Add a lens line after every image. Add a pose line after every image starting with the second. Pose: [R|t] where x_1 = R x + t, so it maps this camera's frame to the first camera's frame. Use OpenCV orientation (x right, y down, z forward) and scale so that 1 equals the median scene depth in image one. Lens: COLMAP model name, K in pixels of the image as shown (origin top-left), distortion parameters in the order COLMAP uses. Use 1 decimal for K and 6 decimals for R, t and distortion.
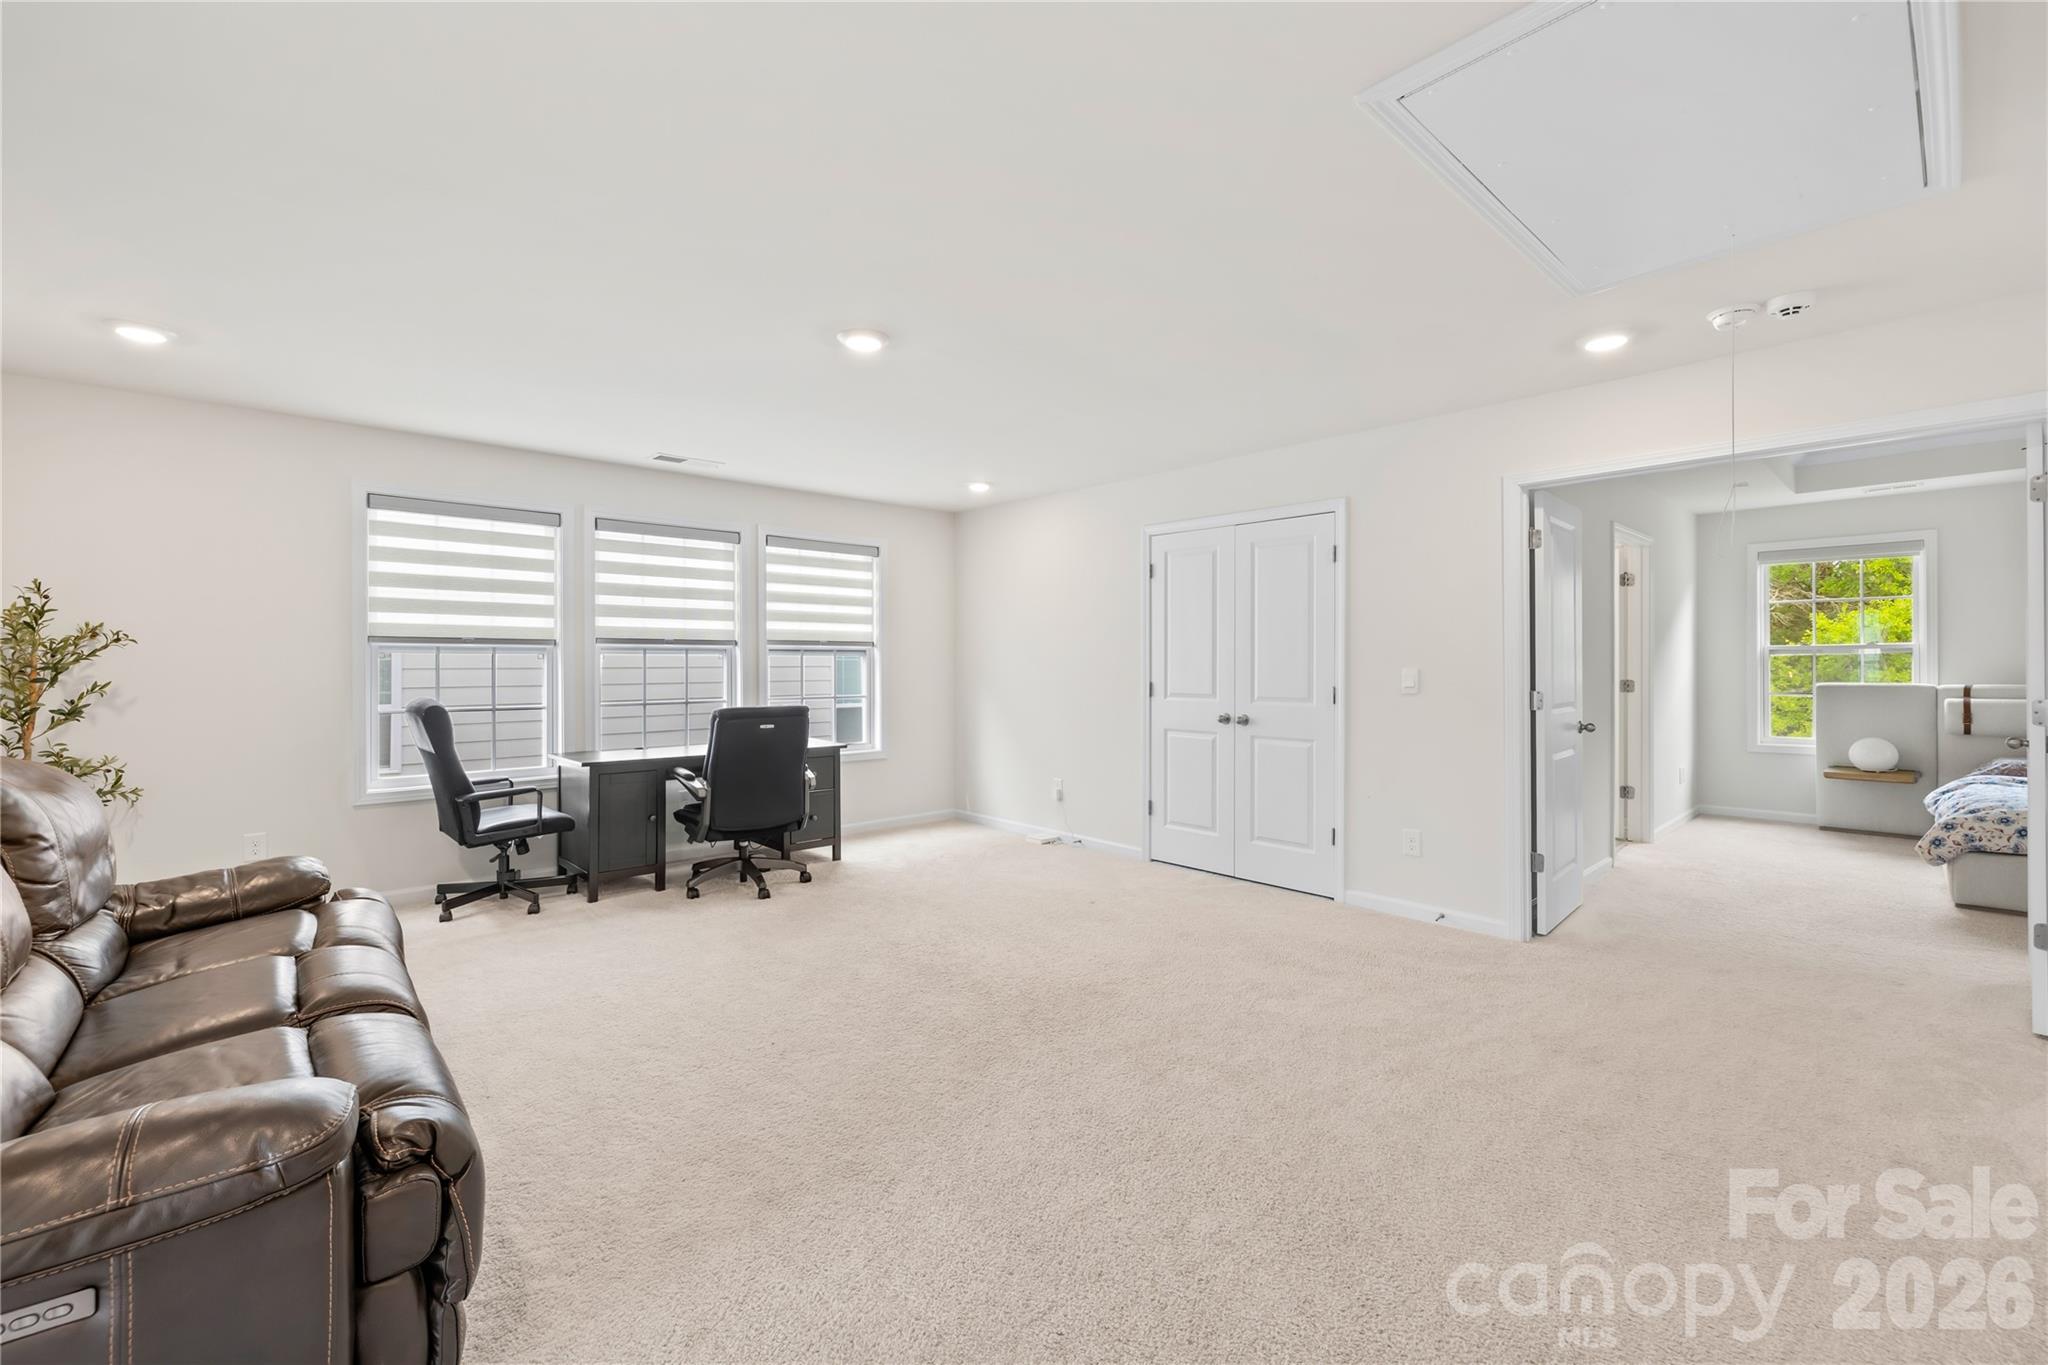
lens RADIAL K [[848.5, 0, 1021.4], [0, 848.5, 661.2], [0, 0, 1]] dist [-0.001193, -0.000312]
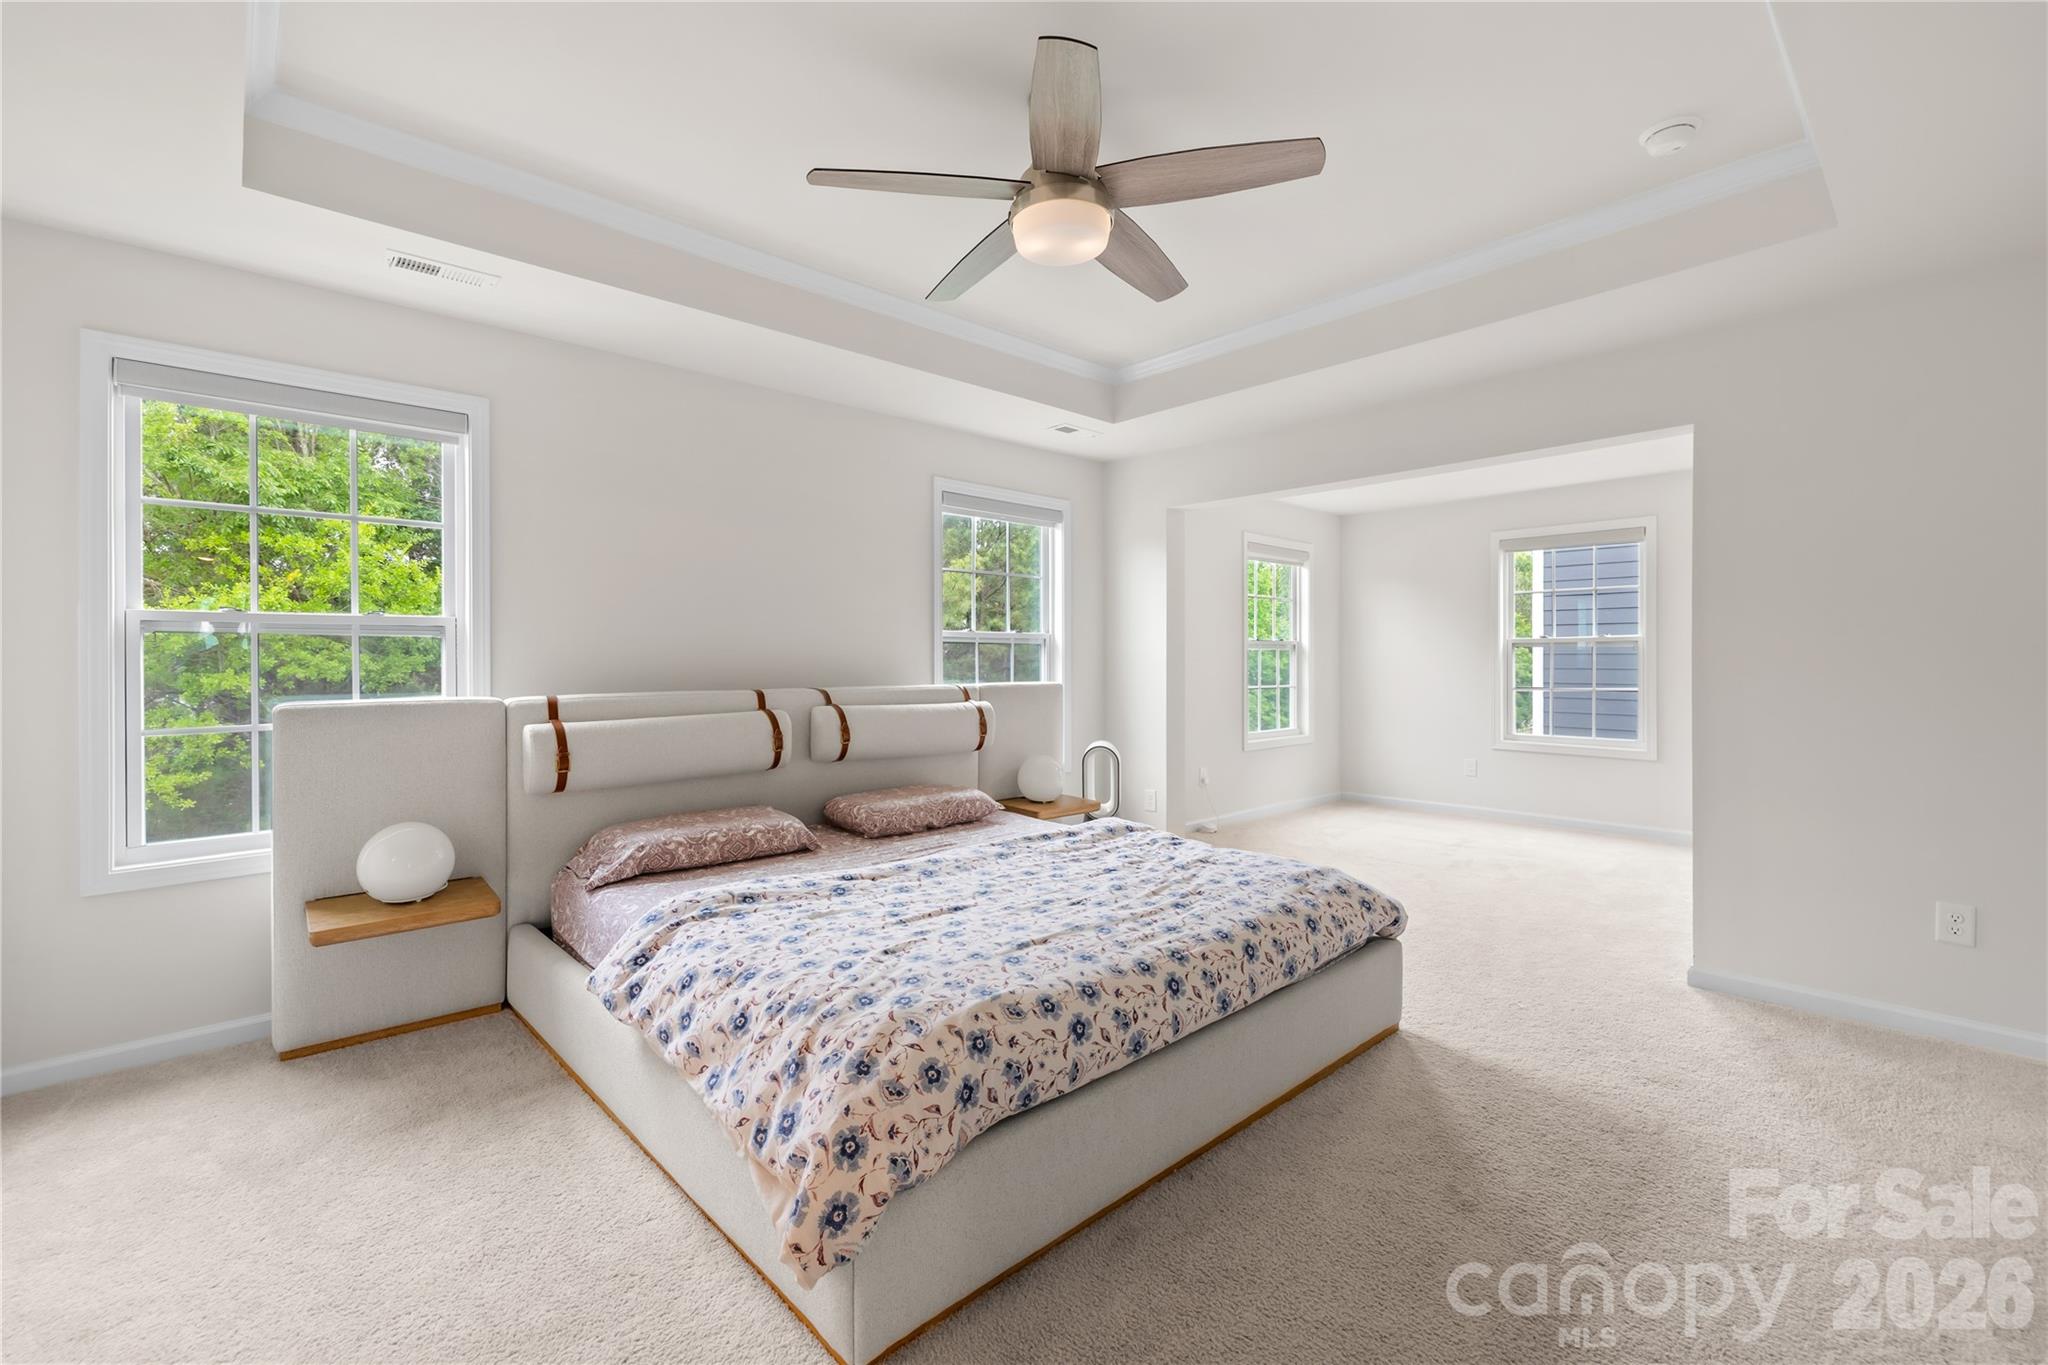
lens RADIAL K [[848.5, 0, 1021.4], [0, 848.5, 661.2], [0, 0, 1]] dist [-0.001193, -0.000312]
pose [[-0.009372, 0.000167, 0.999956, 0.566727], [0.001624, 0.999999, -0.000152, 0.006201], [-0.999955, 0.001623, -0.009372, 0.690899]]
